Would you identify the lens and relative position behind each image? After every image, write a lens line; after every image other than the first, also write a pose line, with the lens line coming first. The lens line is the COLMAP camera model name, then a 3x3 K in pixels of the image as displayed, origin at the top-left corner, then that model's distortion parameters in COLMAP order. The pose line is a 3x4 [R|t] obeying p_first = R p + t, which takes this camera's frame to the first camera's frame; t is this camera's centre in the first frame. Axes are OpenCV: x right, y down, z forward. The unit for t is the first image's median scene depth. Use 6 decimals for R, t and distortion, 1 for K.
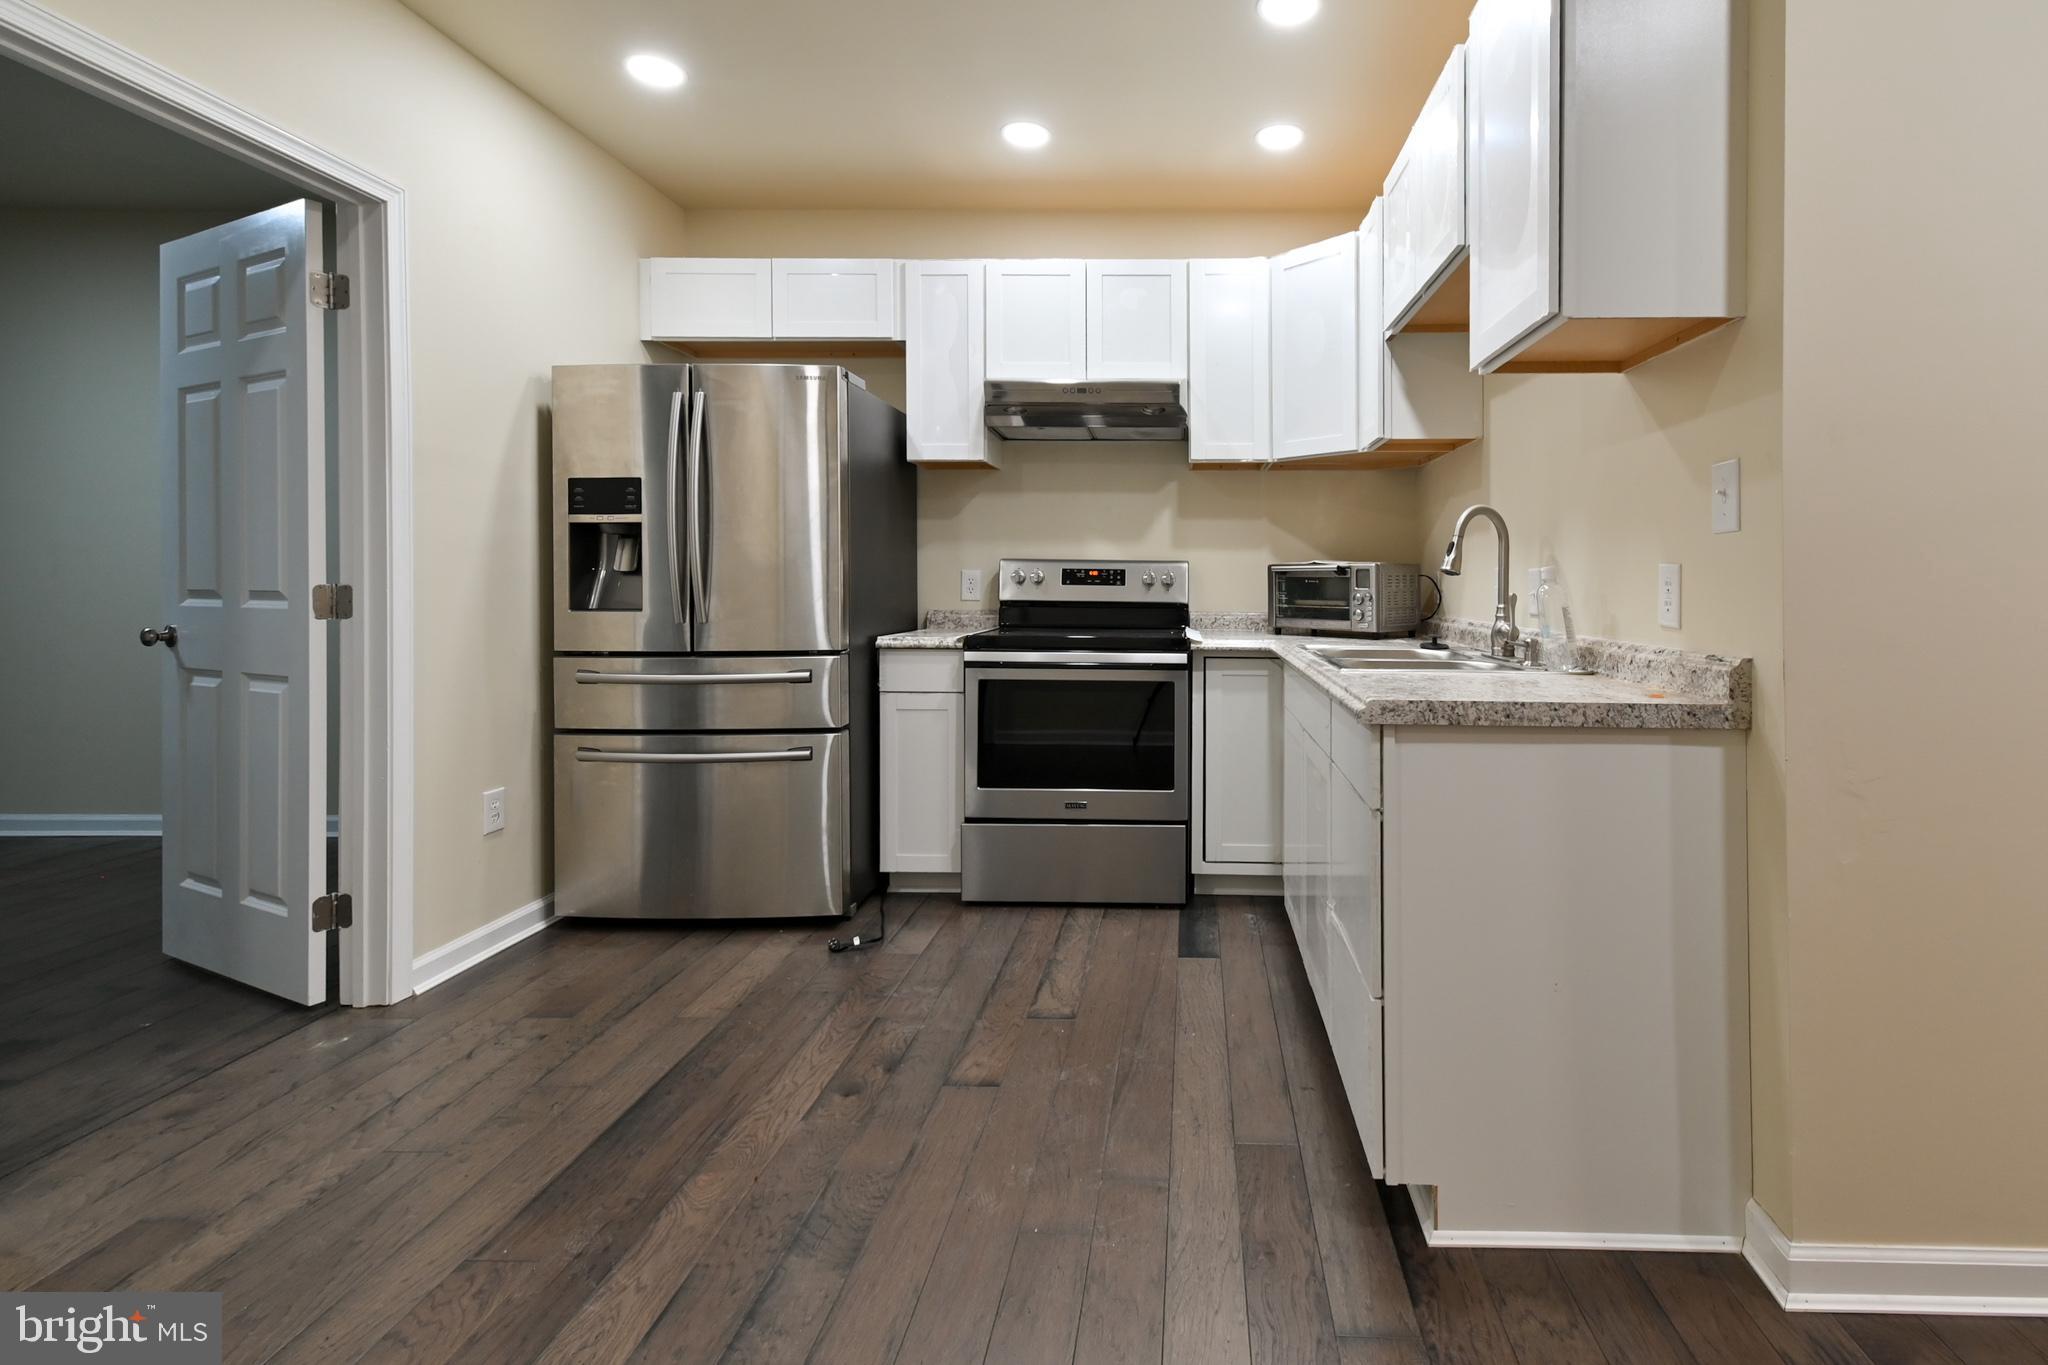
lens RADIAL K [[939.6, 0, 1127.3], [0, 939.6, 584.1], [0, 0, 1]] dist [0.016196, -0.001688]
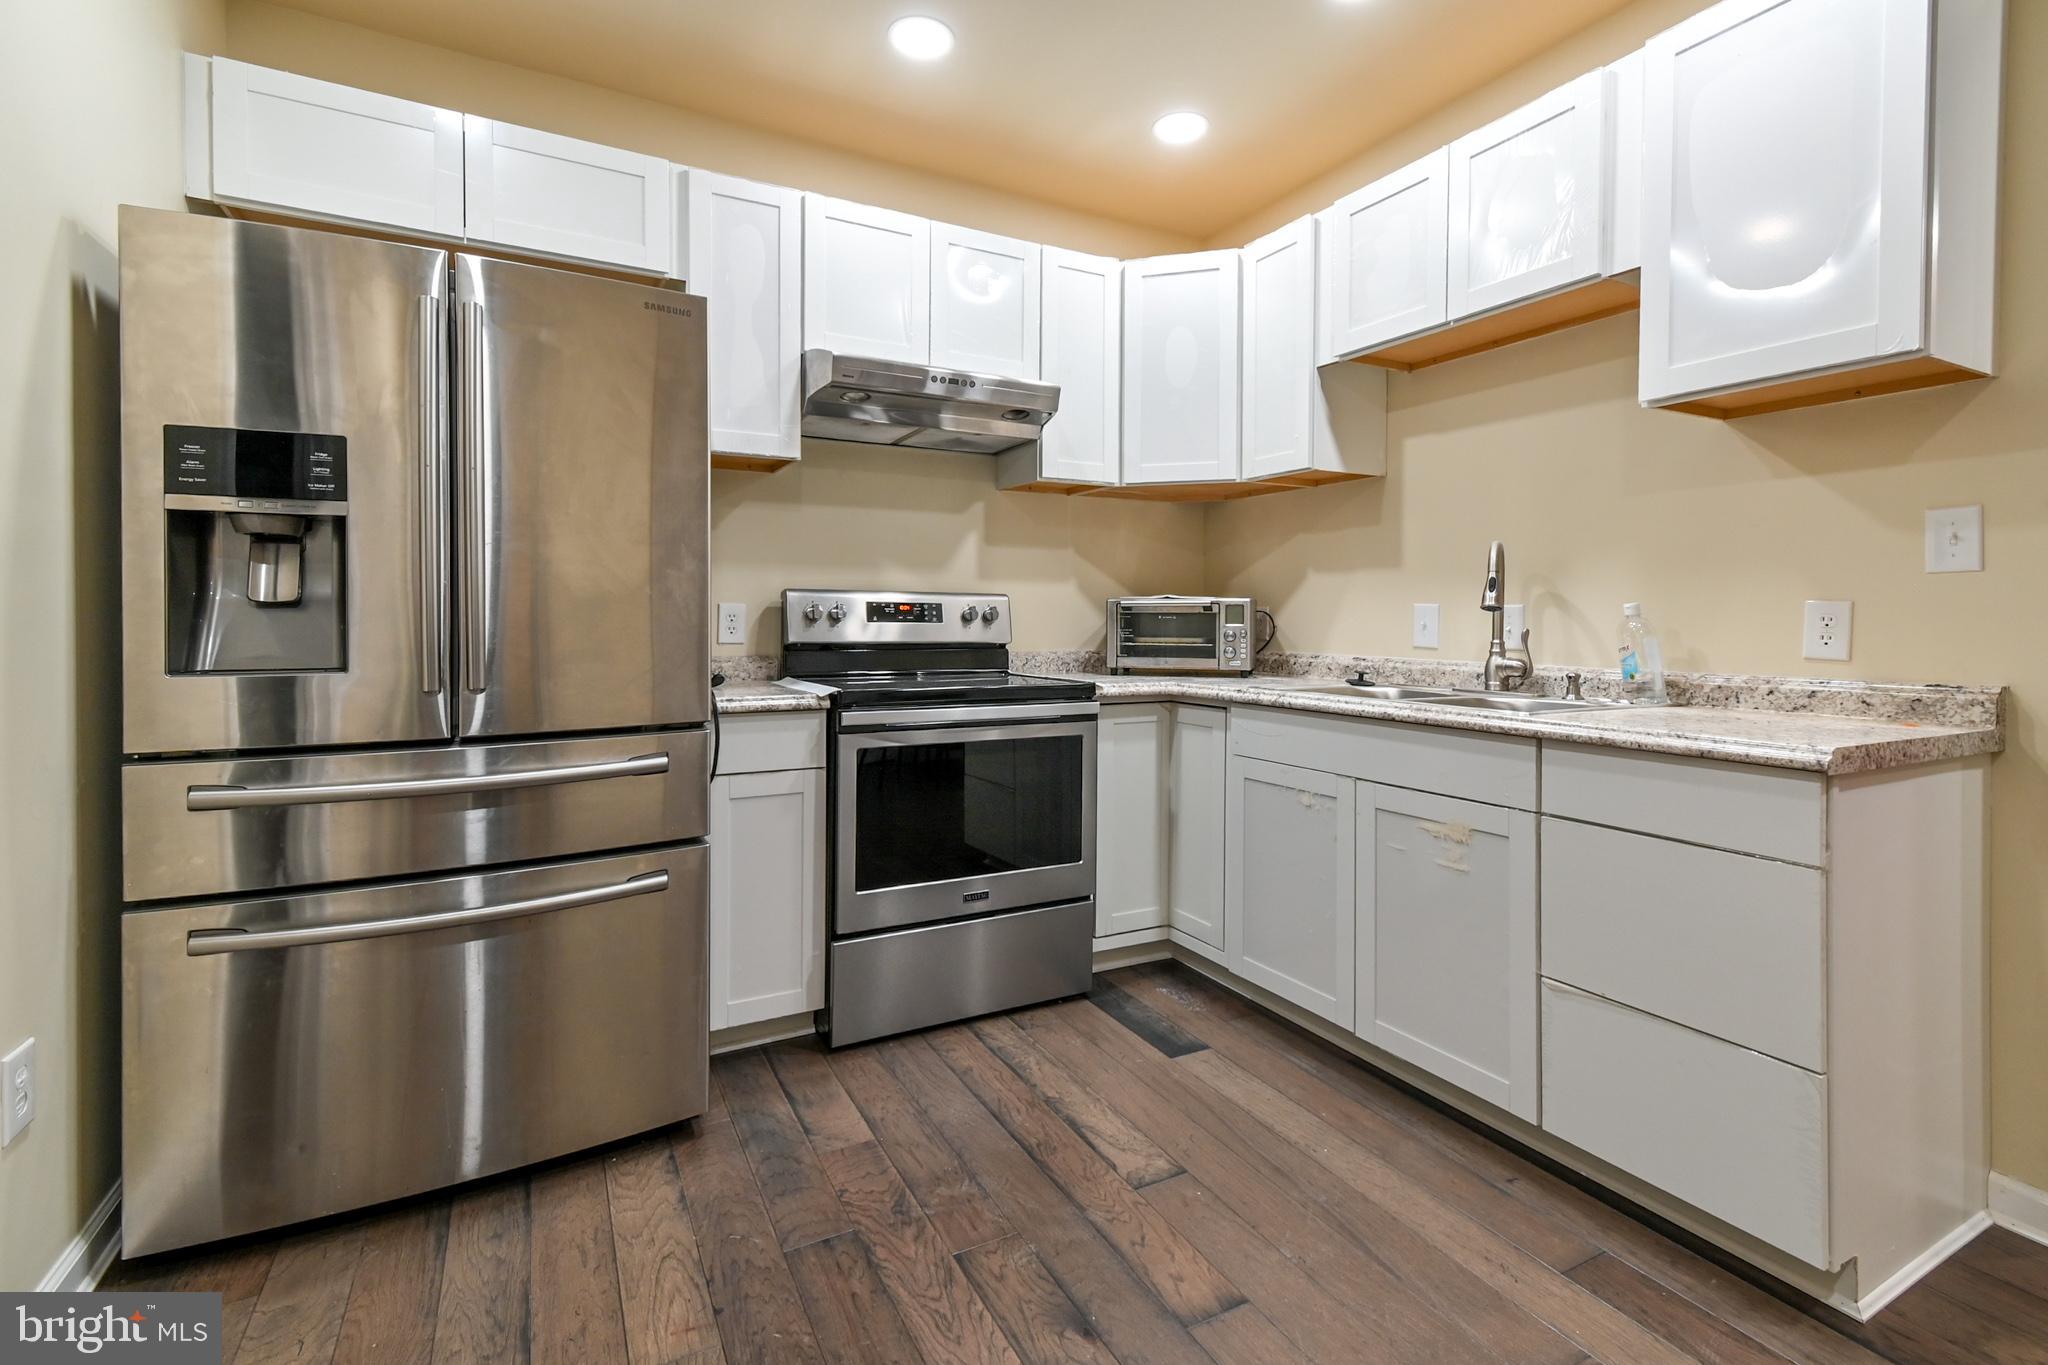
lens RADIAL K [[939.6, 0, 1085.7], [0, 939.6, 624.9], [0, 0, 1]] dist [0.016196, -0.001688]
pose [[0.866934, -0.005959, 0.498388, -0.372239], [0.002888, 0.999972, 0.006932, -0.002242], [-0.498415, -0.004571, 0.866926, 0.255895]]
